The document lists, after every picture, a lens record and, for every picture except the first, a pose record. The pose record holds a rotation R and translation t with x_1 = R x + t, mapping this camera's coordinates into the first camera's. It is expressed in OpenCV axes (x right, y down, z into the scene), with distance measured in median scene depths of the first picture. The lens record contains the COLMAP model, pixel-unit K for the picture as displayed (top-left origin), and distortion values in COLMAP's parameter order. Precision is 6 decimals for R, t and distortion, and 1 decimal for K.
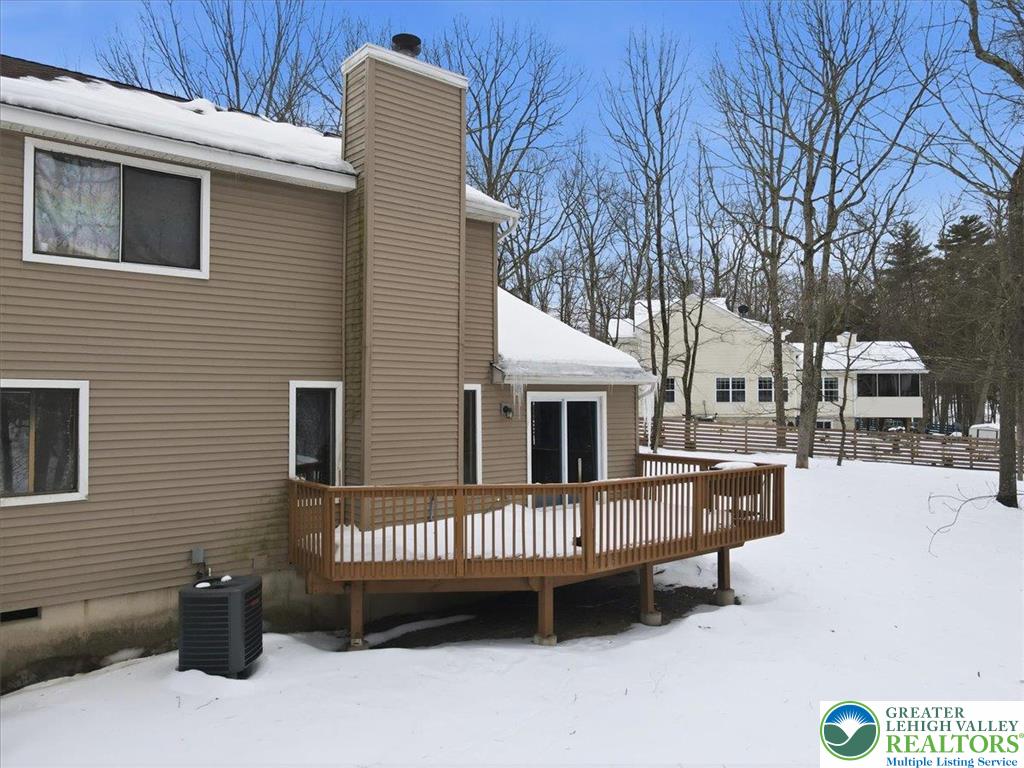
lens RADIAL K [[750.1, 0, 512.0], [0, 750.1, 384.0], [0, 0, 1]] dist [0.008966, 0.013896]
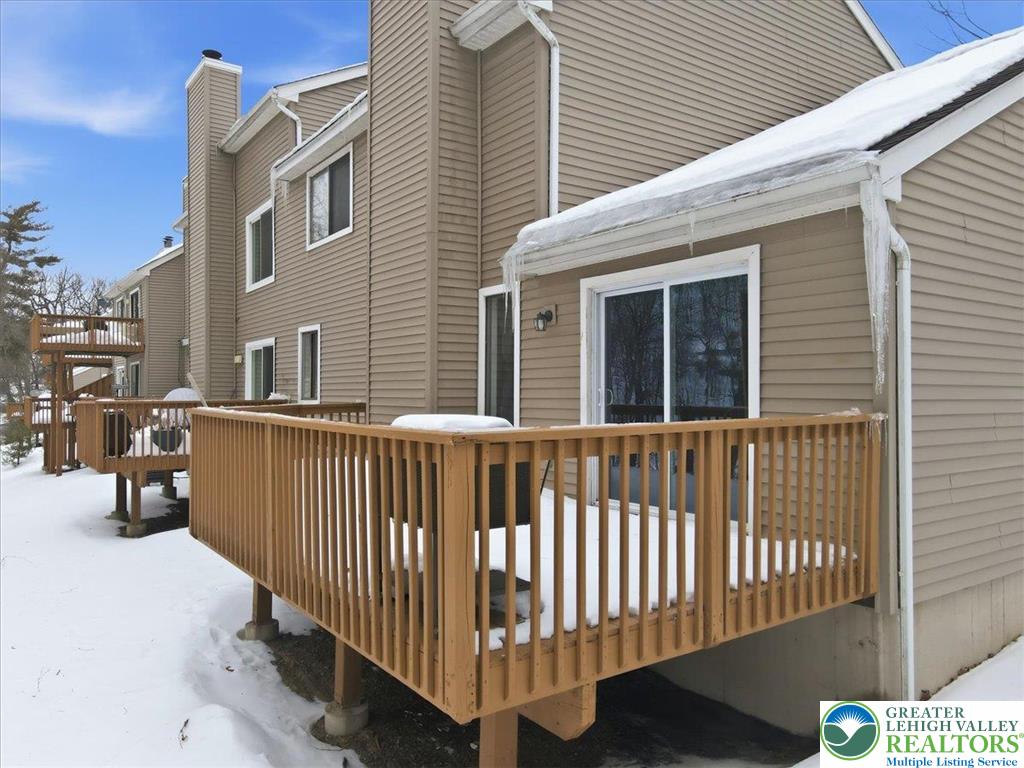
lens RADIAL K [[750.1, 0, 512.0], [0, 750.1, 384.0], [0, 0, 1]] dist [0.008966, 0.013896]
pose [[-0.081974, -0.008612, -0.996597, 0.564591], [0.023524, 0.999667, -0.010574, 0.089947], [0.996357, -0.024311, -0.081745, 0.985998]]
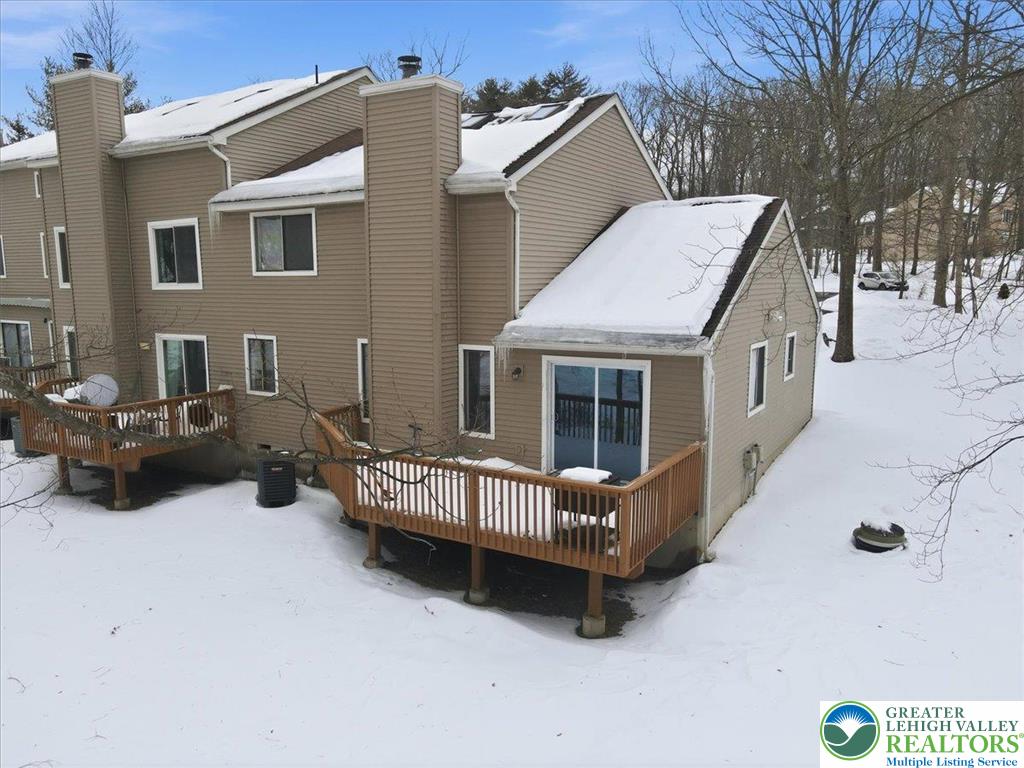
lens RADIAL K [[750.1, 0, 512.0], [0, 750.1, 384.0], [0, 0, 1]] dist [0.008966, 0.013896]
pose [[0.324259, 0.134107, -0.936414, 0.950575], [0.023546, 0.988449, 0.149713, -0.102899], [0.945675, -0.070595, 0.317356, 0.633577]]
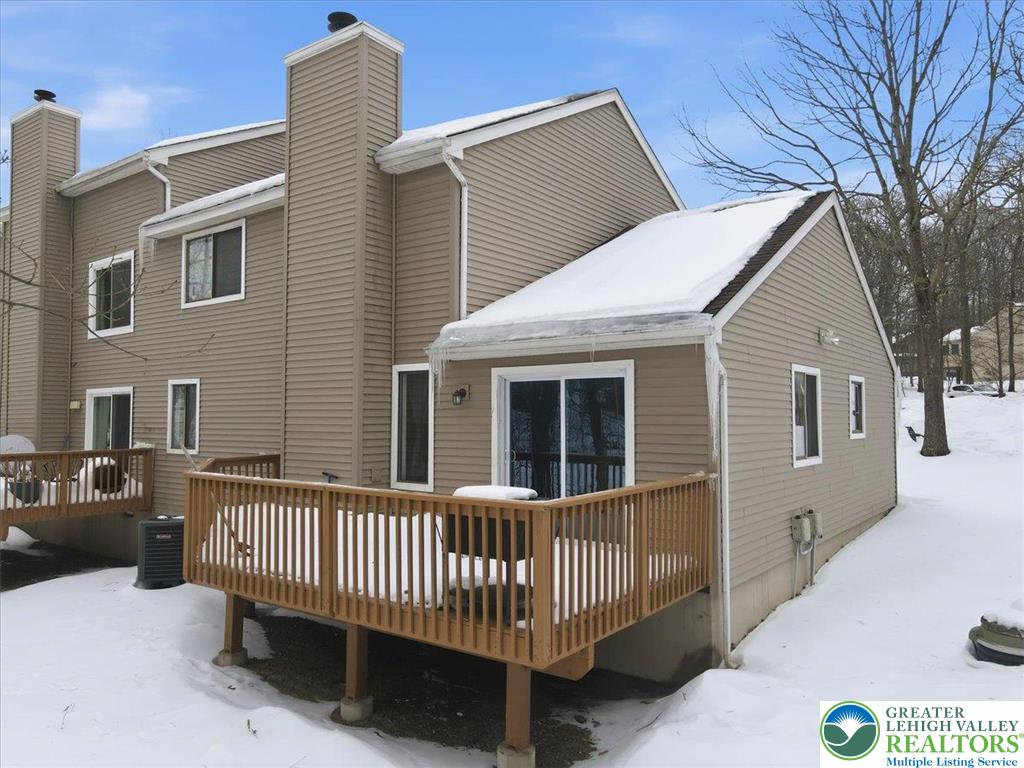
lens RADIAL K [[750.1, 0, 512.0], [0, 750.1, 384.0], [0, 0, 1]] dist [0.008966, 0.013896]
pose [[0.231265, -0.040714, -0.972039, 0.730069], [0.023242, 0.999070, -0.036316, 0.052214], [0.972613, -0.014193, 0.231996, 0.842783]]
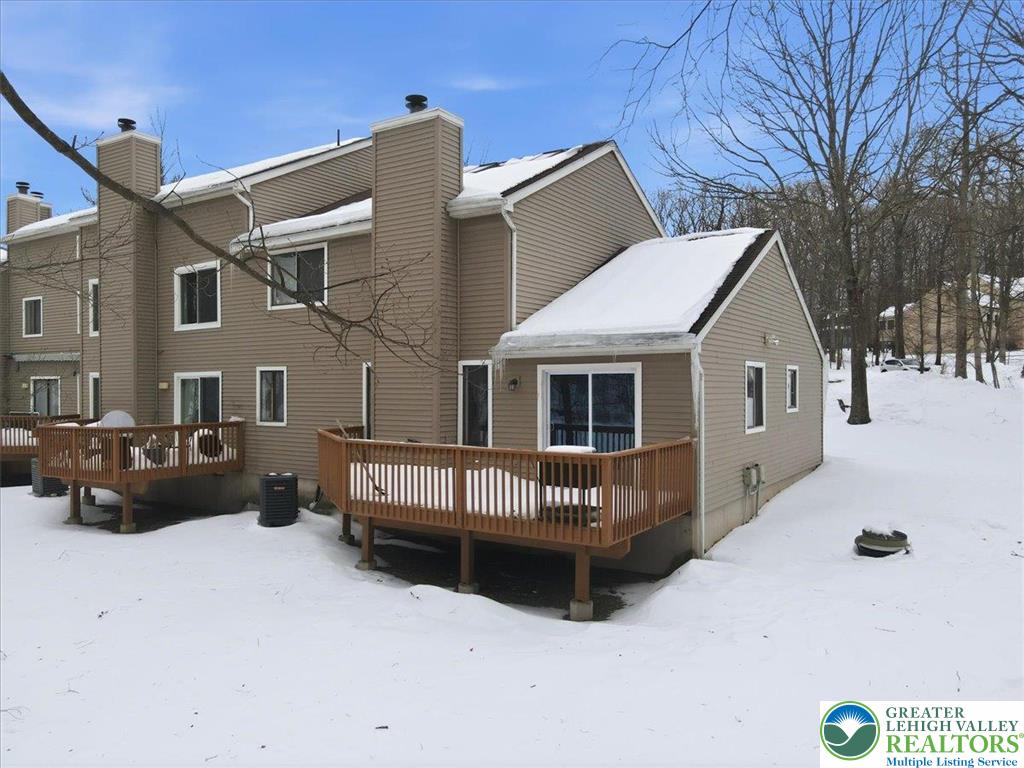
lens RADIAL K [[750.1, 0, 512.0], [0, 750.1, 384.0], [0, 0, 1]] dist [0.008966, 0.013896]
pose [[0.288522, -0.000341, -0.957473, 0.992360], [0.023802, 0.999693, 0.006817, 0.028249], [0.957177, -0.024757, 0.288442, 0.662632]]
